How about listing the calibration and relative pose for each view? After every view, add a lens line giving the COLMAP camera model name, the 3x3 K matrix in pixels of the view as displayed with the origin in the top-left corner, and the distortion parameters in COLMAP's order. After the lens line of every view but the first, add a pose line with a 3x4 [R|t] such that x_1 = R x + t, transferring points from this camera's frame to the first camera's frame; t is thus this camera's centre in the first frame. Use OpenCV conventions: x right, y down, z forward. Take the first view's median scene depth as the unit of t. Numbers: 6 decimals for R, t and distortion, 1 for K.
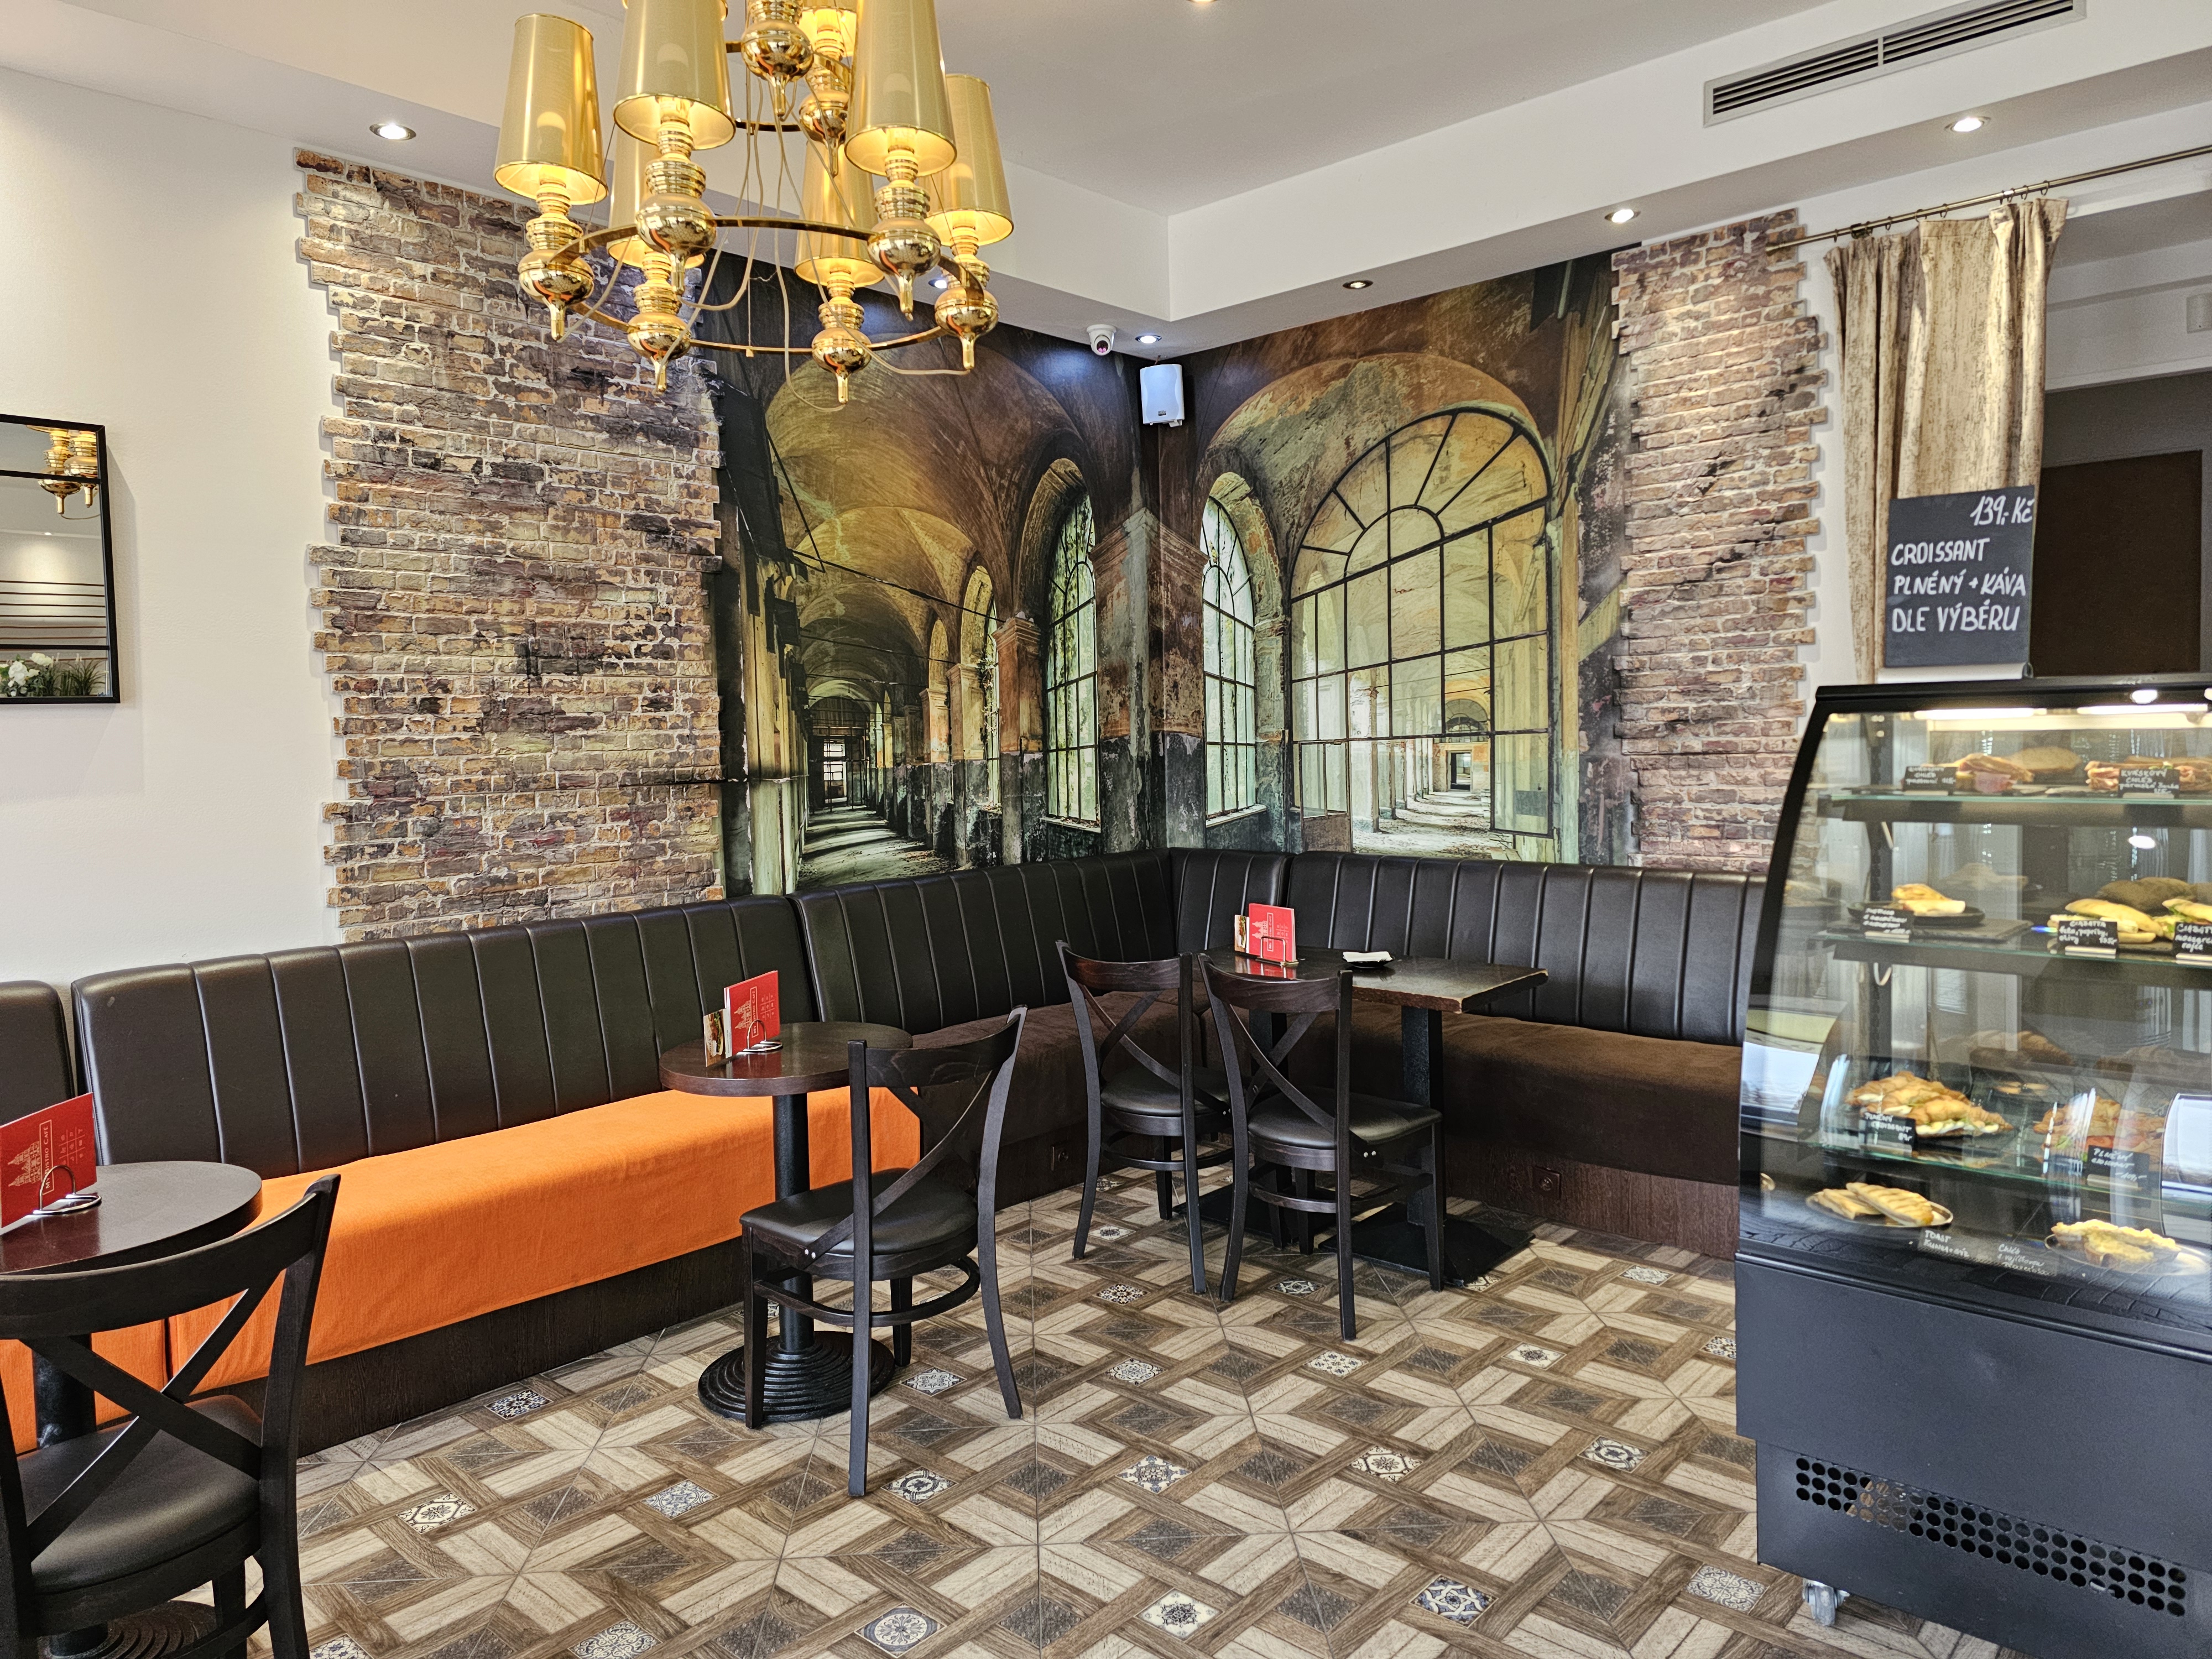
lens RADIAL K [[1483.5, 0, 1106.0], [0, 1483.5, 829.5], [0, 0, 1]] dist [0.115518, -0.088600]
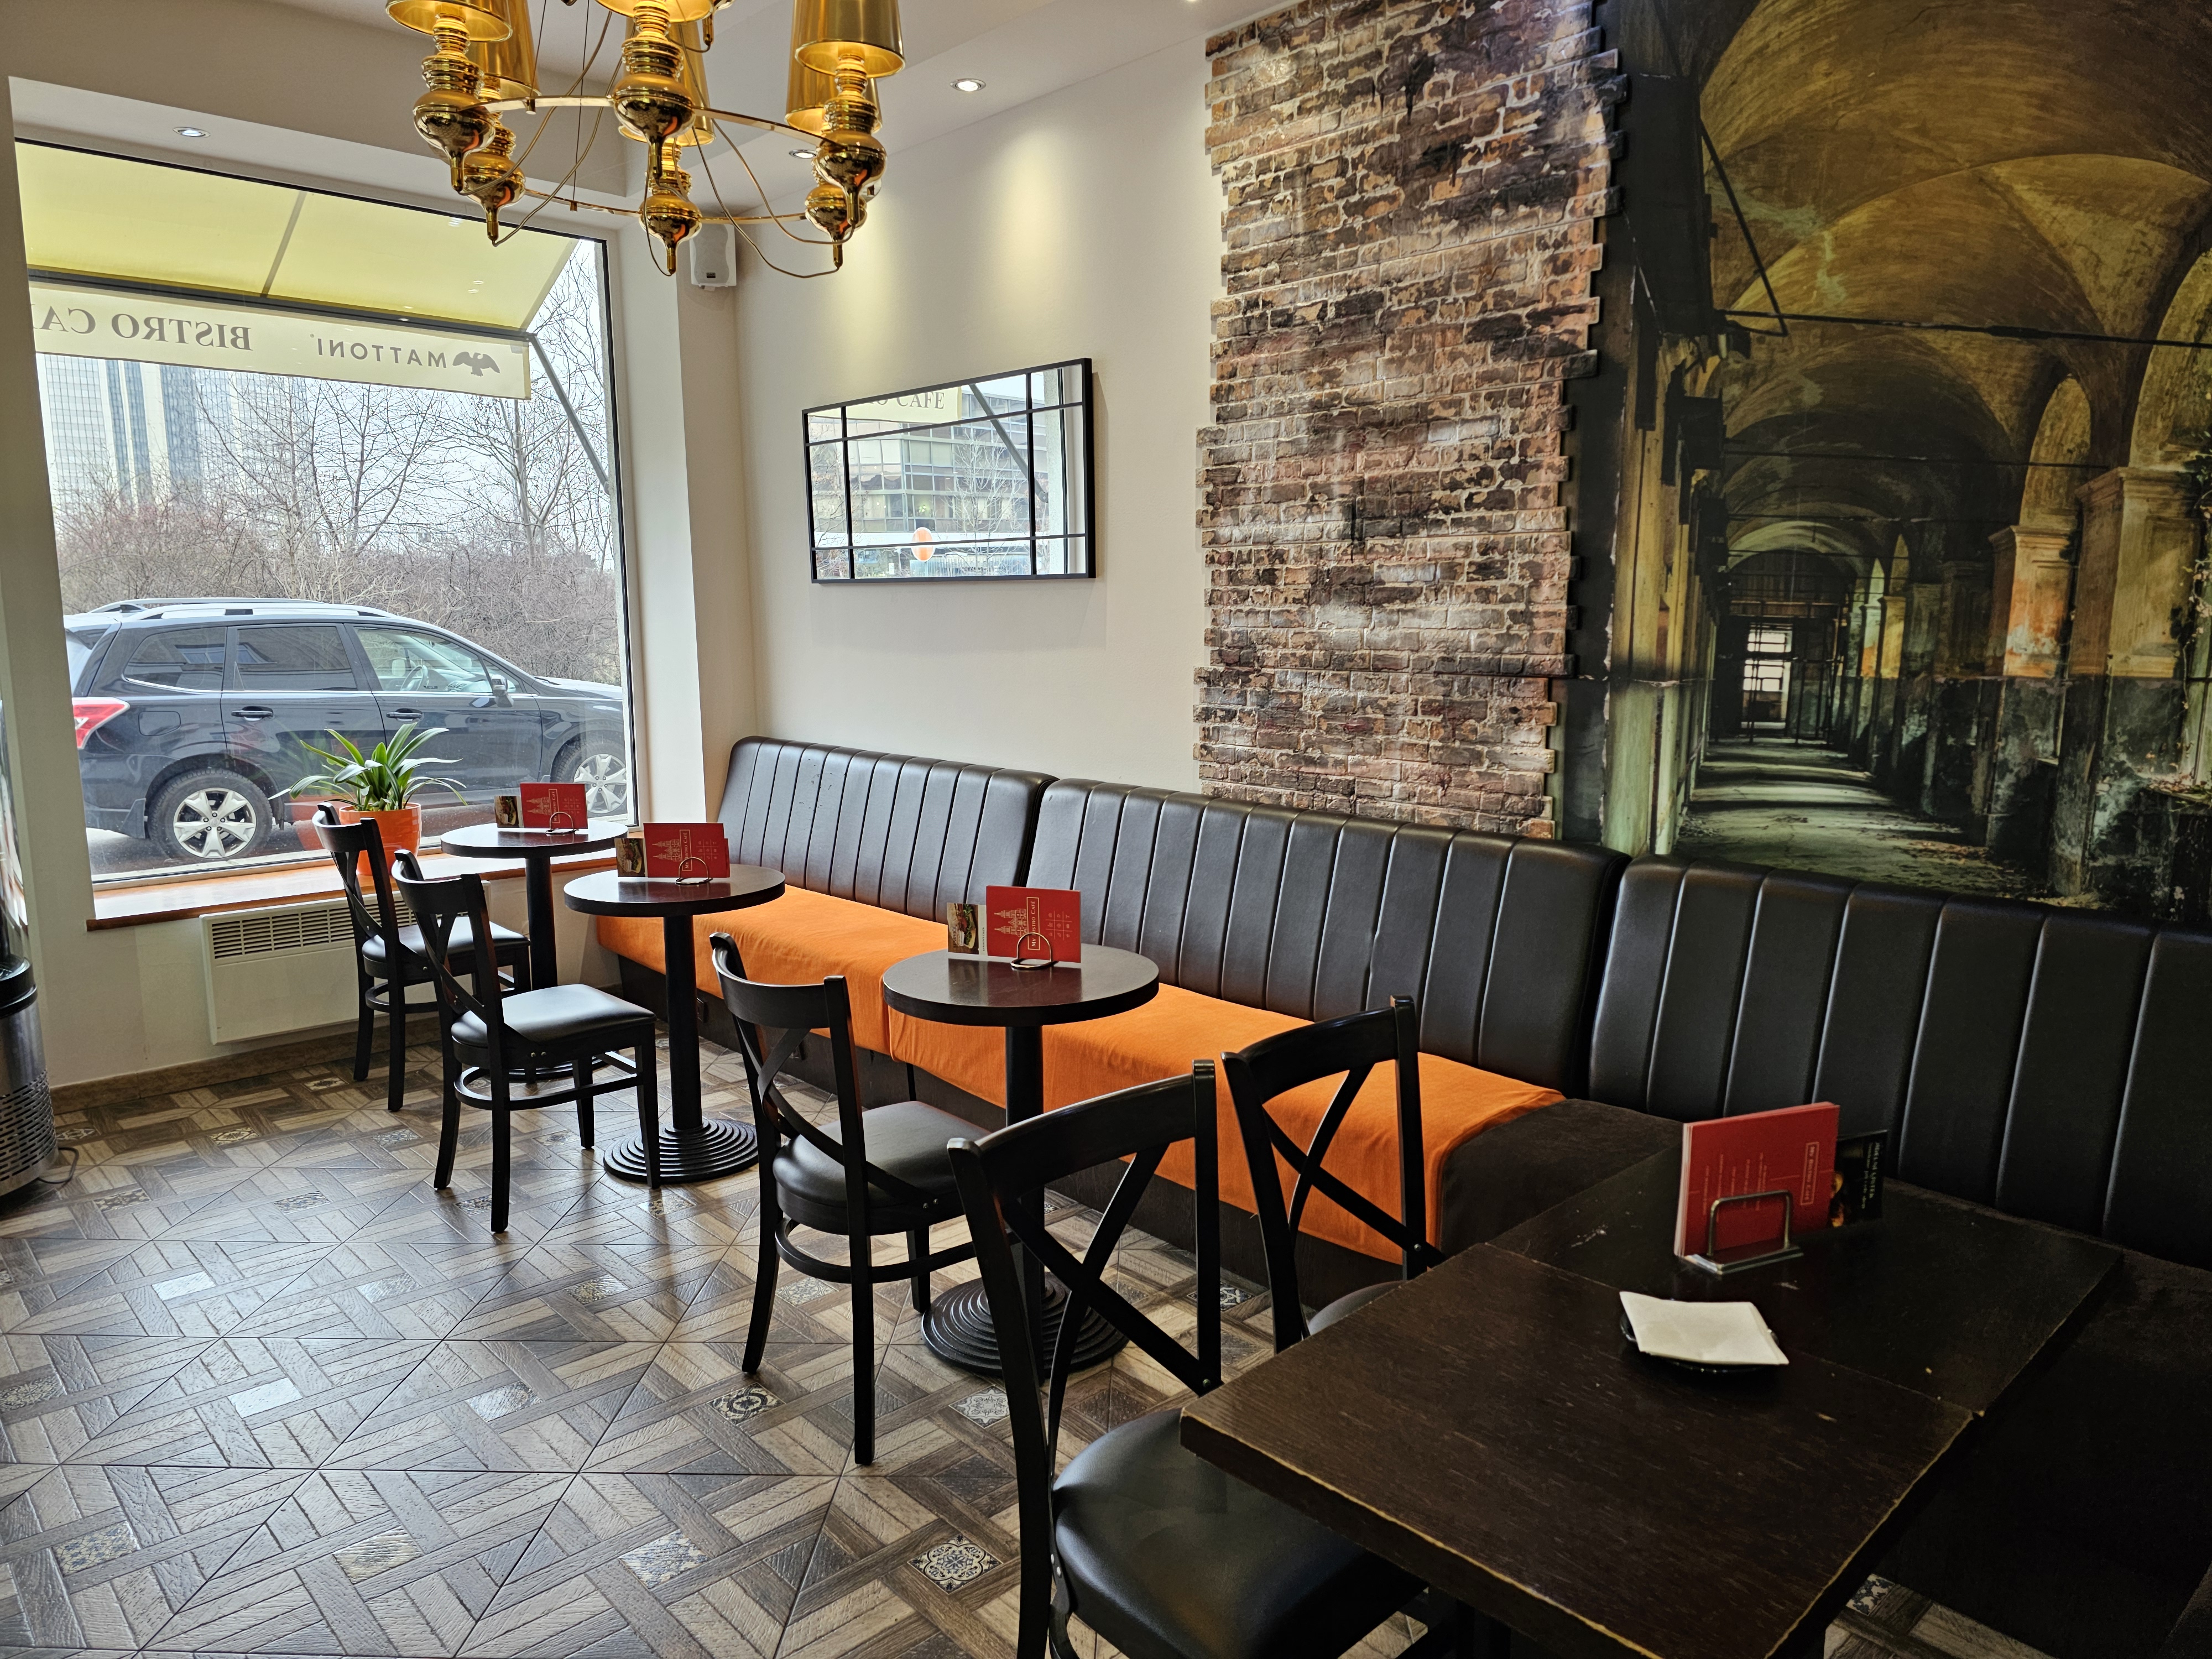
lens RADIAL K [[1483.5, 0, 1106.0], [0, 1483.5, 829.5], [0, 0, 1]] dist [0.115518, -0.088600]
pose [[-0.073375, 0.173425, -0.982110, 0.500656], [-0.068146, 0.981591, 0.178424, -0.077582], [0.994974, 0.080018, -0.060206, 0.869846]]
